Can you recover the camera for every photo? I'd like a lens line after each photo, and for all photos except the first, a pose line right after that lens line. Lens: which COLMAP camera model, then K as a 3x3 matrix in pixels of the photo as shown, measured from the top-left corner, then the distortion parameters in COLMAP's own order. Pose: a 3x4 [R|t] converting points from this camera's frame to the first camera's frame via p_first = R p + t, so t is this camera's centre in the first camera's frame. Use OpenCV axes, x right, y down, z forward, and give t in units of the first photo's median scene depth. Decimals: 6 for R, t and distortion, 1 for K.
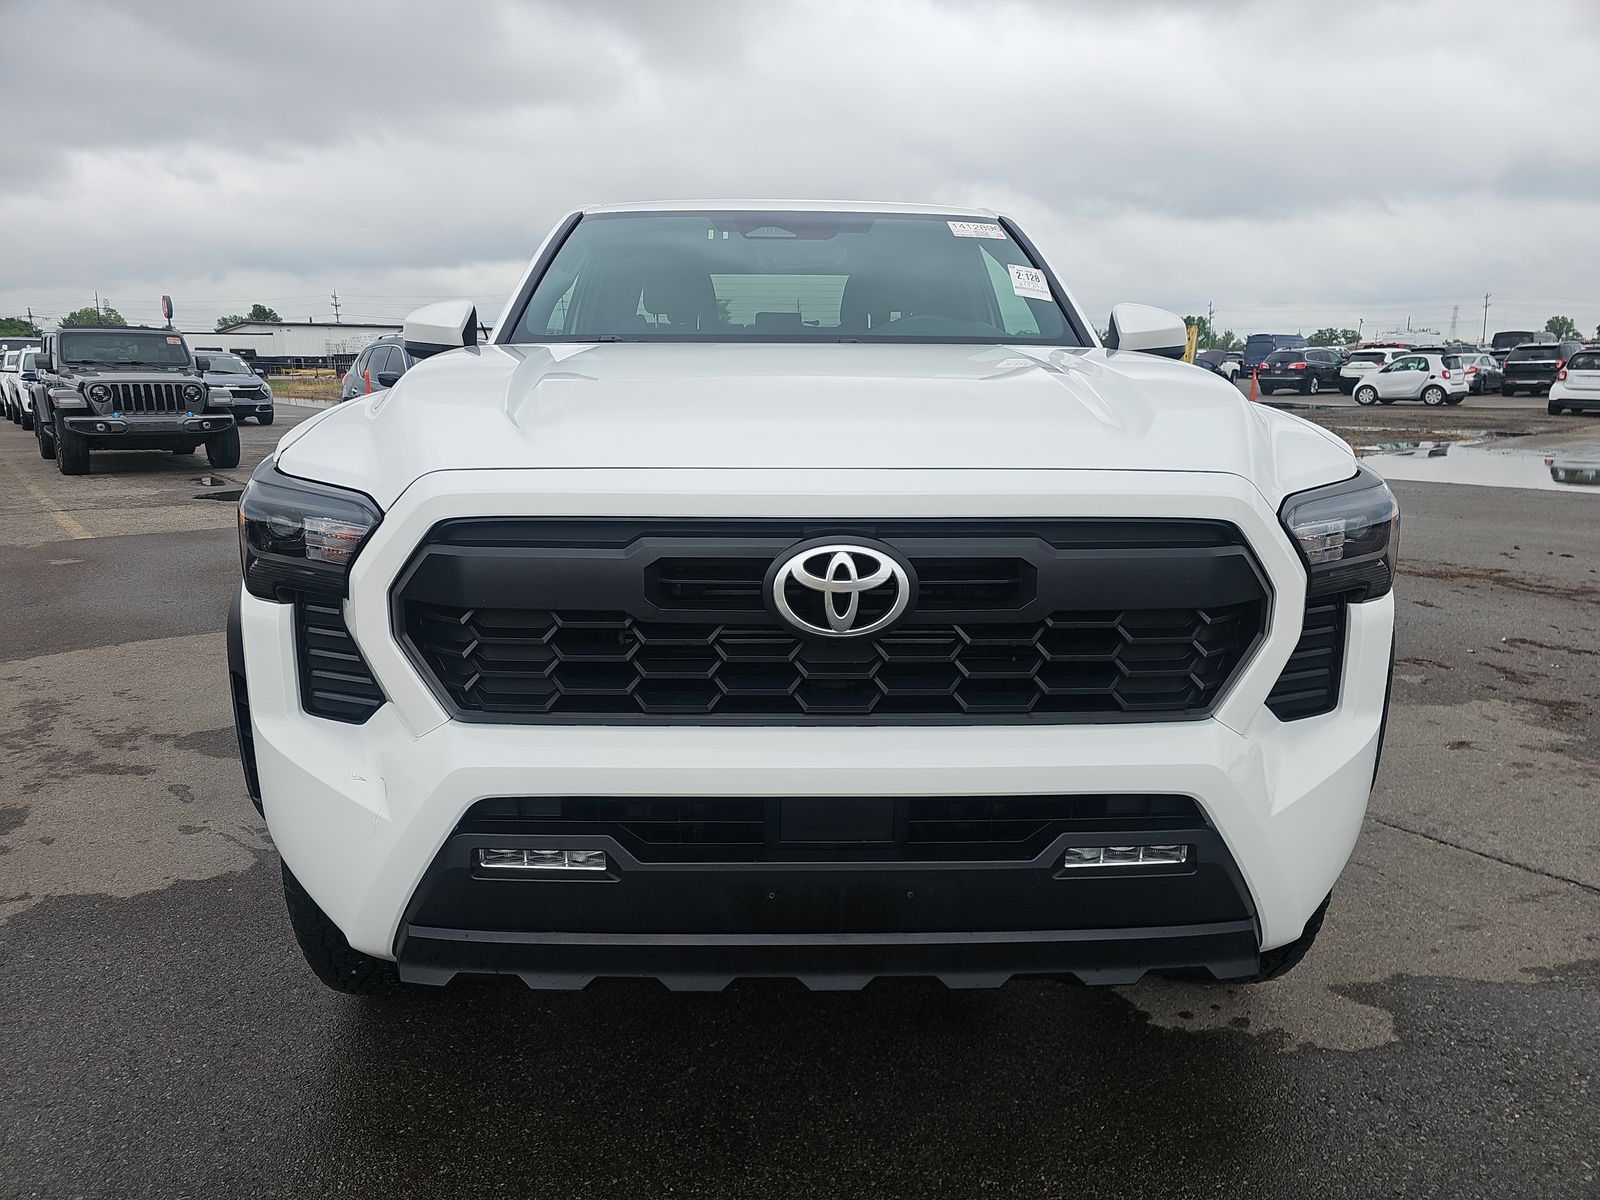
lens RADIAL K [[1102.7, 0, 799.7], [0, 1102.7, 624.9], [0, 0, 1]] dist [-0.033160, 0.000307]
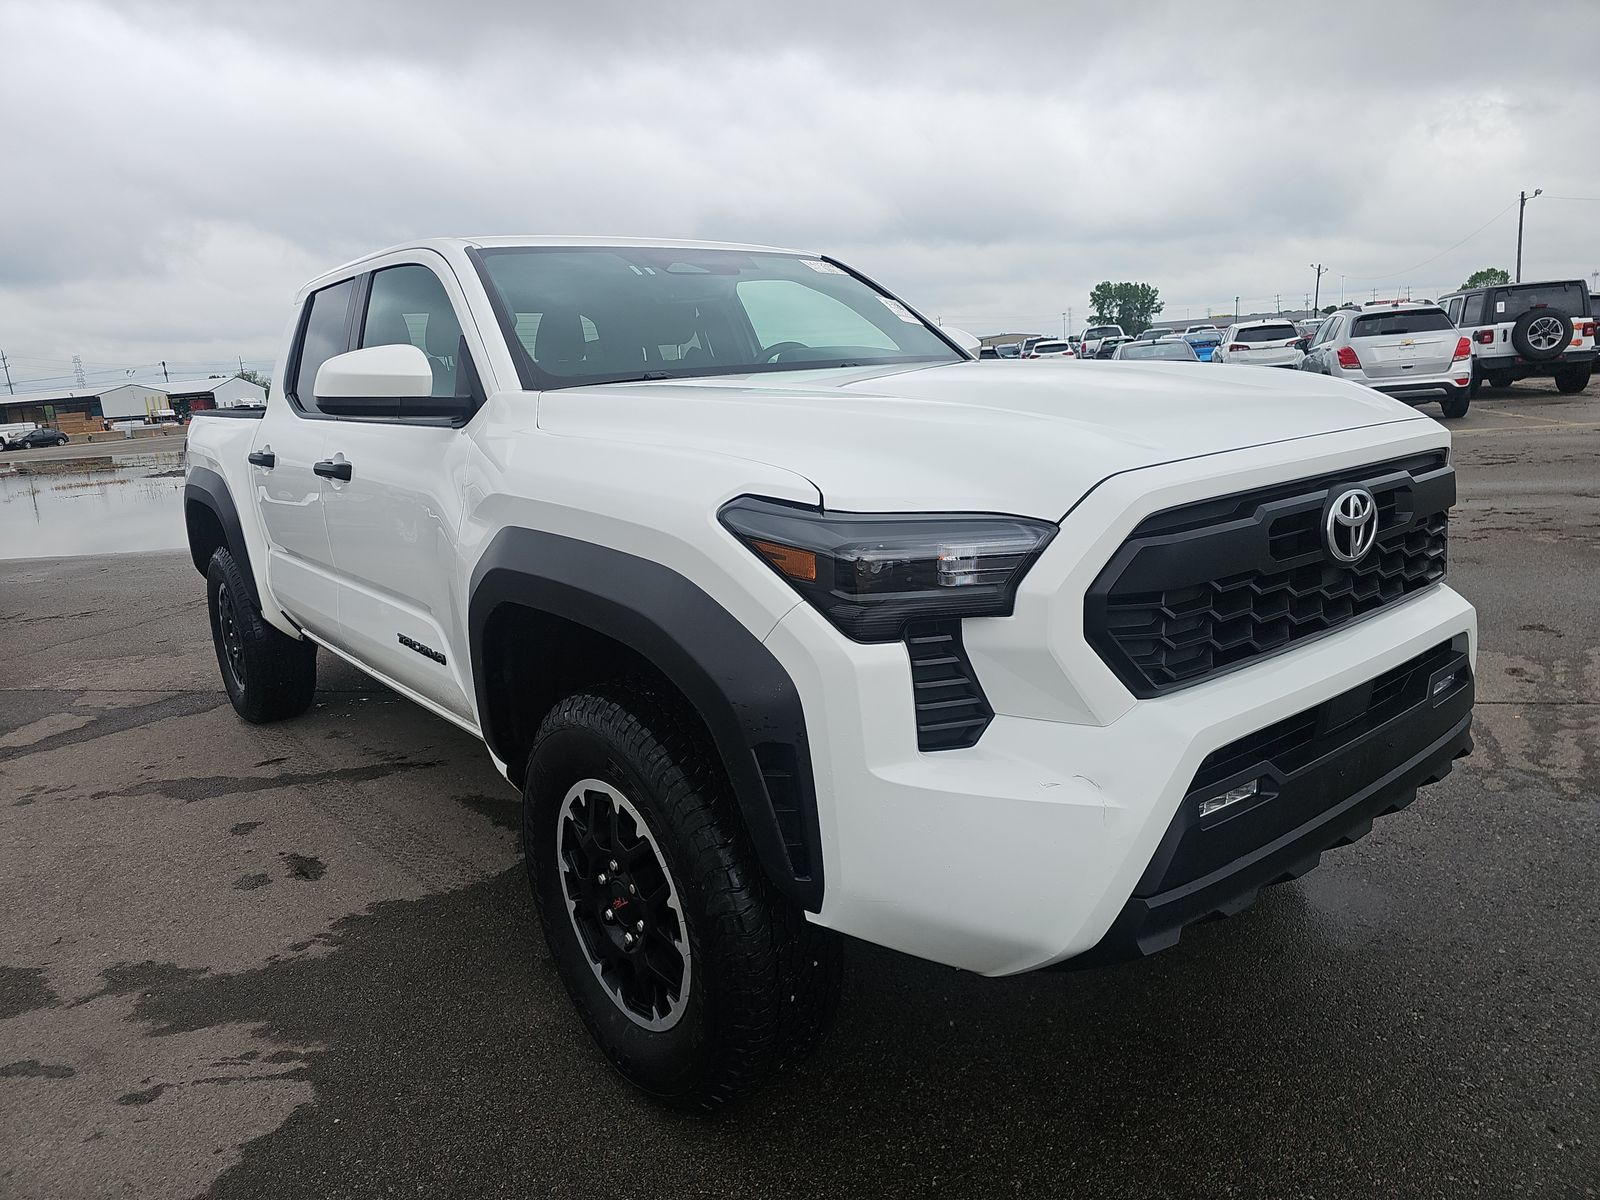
lens RADIAL K [[1065.0, 0, 800.0], [0, 1065.0, 600.0], [0, 0, 1]] dist [0.029554, 0.001069]
pose [[0.796956, -0.182067, 0.575945, -1.201494], [0.211571, 0.977229, 0.016162, -0.099719], [-0.565773, 0.108973, 0.817329, 0.320909]]
